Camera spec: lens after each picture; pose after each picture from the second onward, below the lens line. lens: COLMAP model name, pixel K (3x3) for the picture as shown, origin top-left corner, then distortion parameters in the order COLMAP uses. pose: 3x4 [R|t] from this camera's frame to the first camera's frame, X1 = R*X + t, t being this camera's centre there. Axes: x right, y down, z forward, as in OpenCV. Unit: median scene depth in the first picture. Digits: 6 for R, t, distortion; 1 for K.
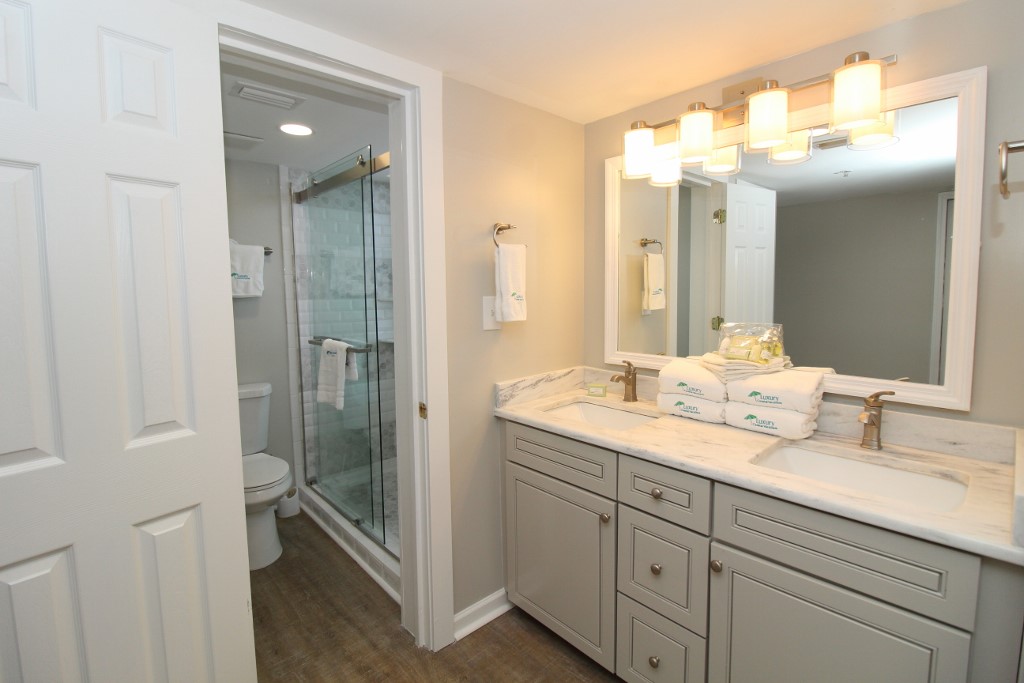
lens RADIAL K [[468.0, 0, 514.0], [0, 468.0, 323.1], [0, 0, 1]] dist [-0.028093, -0.000126]
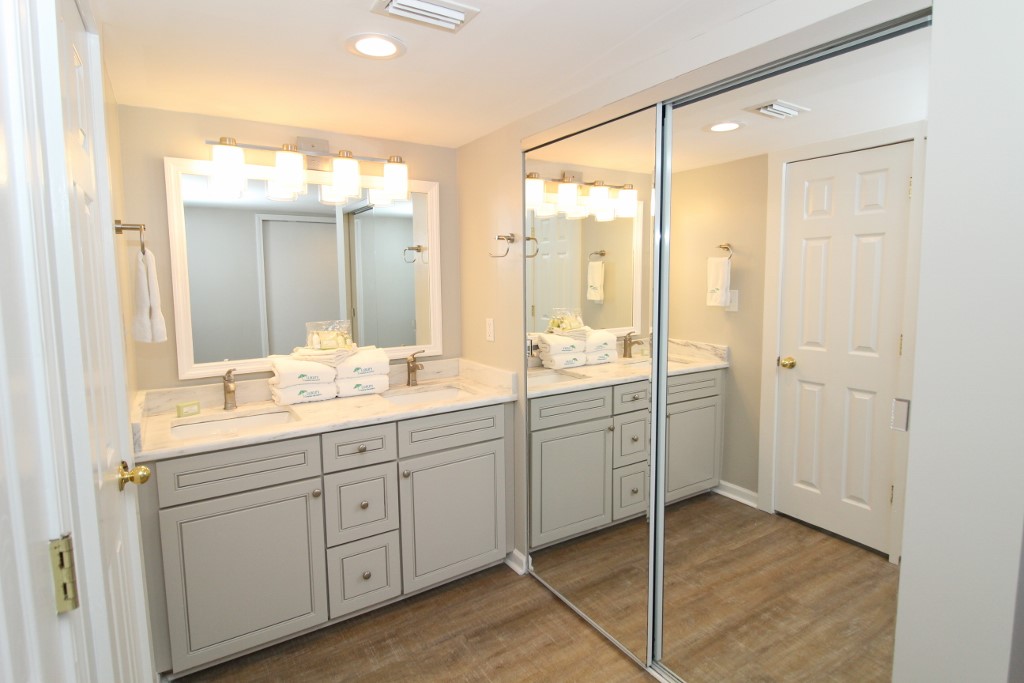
lens RADIAL K [[531.3, 0, 513.3], [0, 531.3, 327.8], [0, 0, 1]] dist [-0.000274, -0.000069]
pose [[0.178278, -0.092702, 0.979604, -0.995657], [0.079485, 0.993656, 0.079566, -0.065926], [-0.980764, 0.063679, 0.184516, 0.230955]]
